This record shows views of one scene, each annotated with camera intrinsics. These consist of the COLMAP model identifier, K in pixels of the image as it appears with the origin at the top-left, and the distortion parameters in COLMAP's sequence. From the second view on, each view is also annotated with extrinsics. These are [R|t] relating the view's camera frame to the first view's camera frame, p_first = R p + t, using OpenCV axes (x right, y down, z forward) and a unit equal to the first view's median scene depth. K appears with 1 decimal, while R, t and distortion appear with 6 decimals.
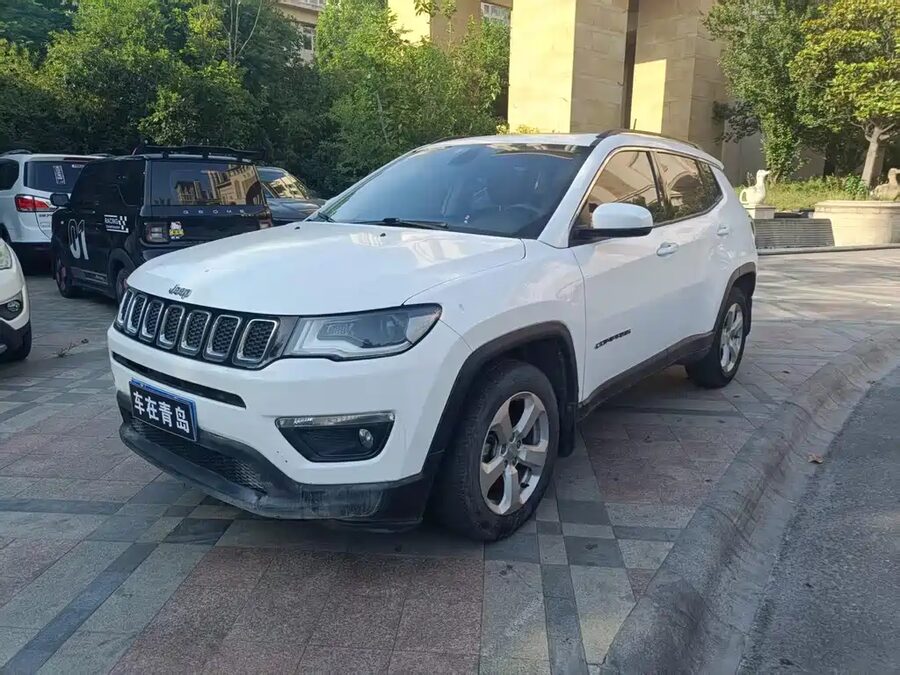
lens RADIAL K [[641.6, 0, 450.0], [0, 641.6, 337.5], [0, 0, 1]] dist [0.008951, 0.001147]
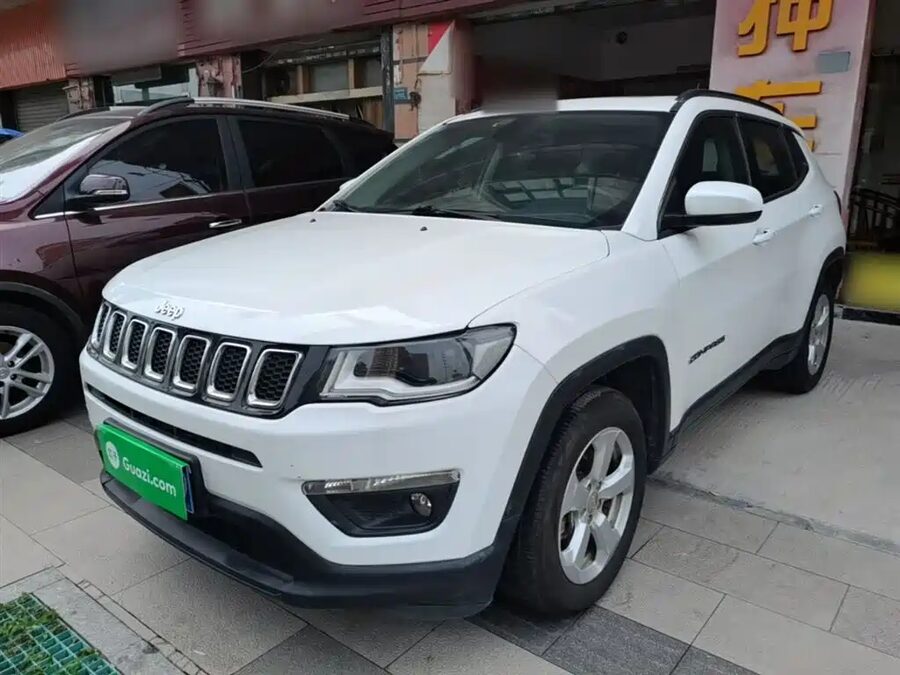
lens RADIAL K [[690.9, 0, 450.0], [0, 690.9, 337.5], [0, 0, 1]] dist [-0.002233, 0.000439]
pose [[0.999785, -0.019529, -0.006921, -0.076969], [0.019687, 0.999530, 0.023514, -0.051090], [0.006459, -0.023645, 0.999700, 0.169760]]
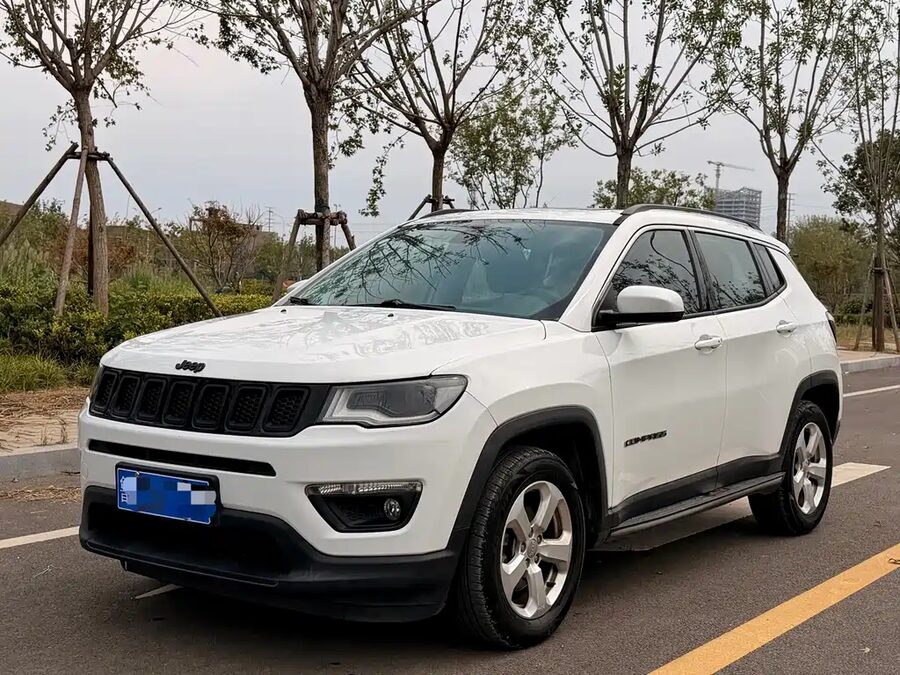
lens RADIAL K [[1259.7, 0, 450.0], [0, 1259.7, 337.5], [0, 0, 1]] dist [0.028839, 0.049741]
pose [[0.997991, 0.009853, 0.062582, -0.148062], [0.001876, 0.982802, -0.184654, 0.227287], [-0.063325, 0.184401, 0.980809, -0.852529]]
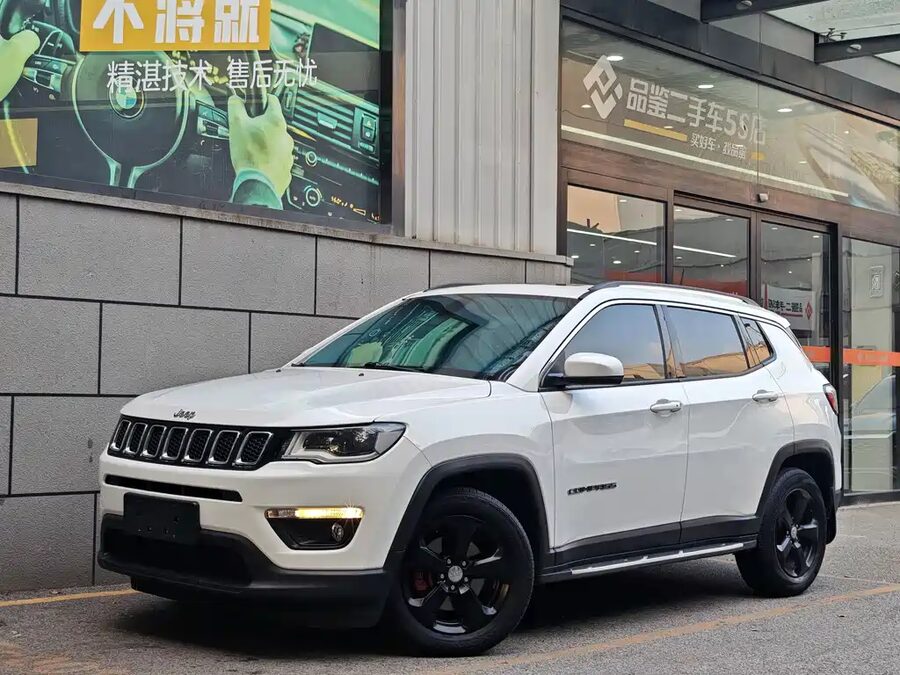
lens RADIAL K [[1435.8, 0, 450.0], [0, 1435.8, 337.5], [0, 0, 1]] dist [0.028659, 0.014936]
pose [[0.998092, 0.021366, -0.057932, 0.199955], [-0.034955, 0.968923, -0.244881, 0.402474], [0.050899, 0.246438, 0.967821, -1.480916]]
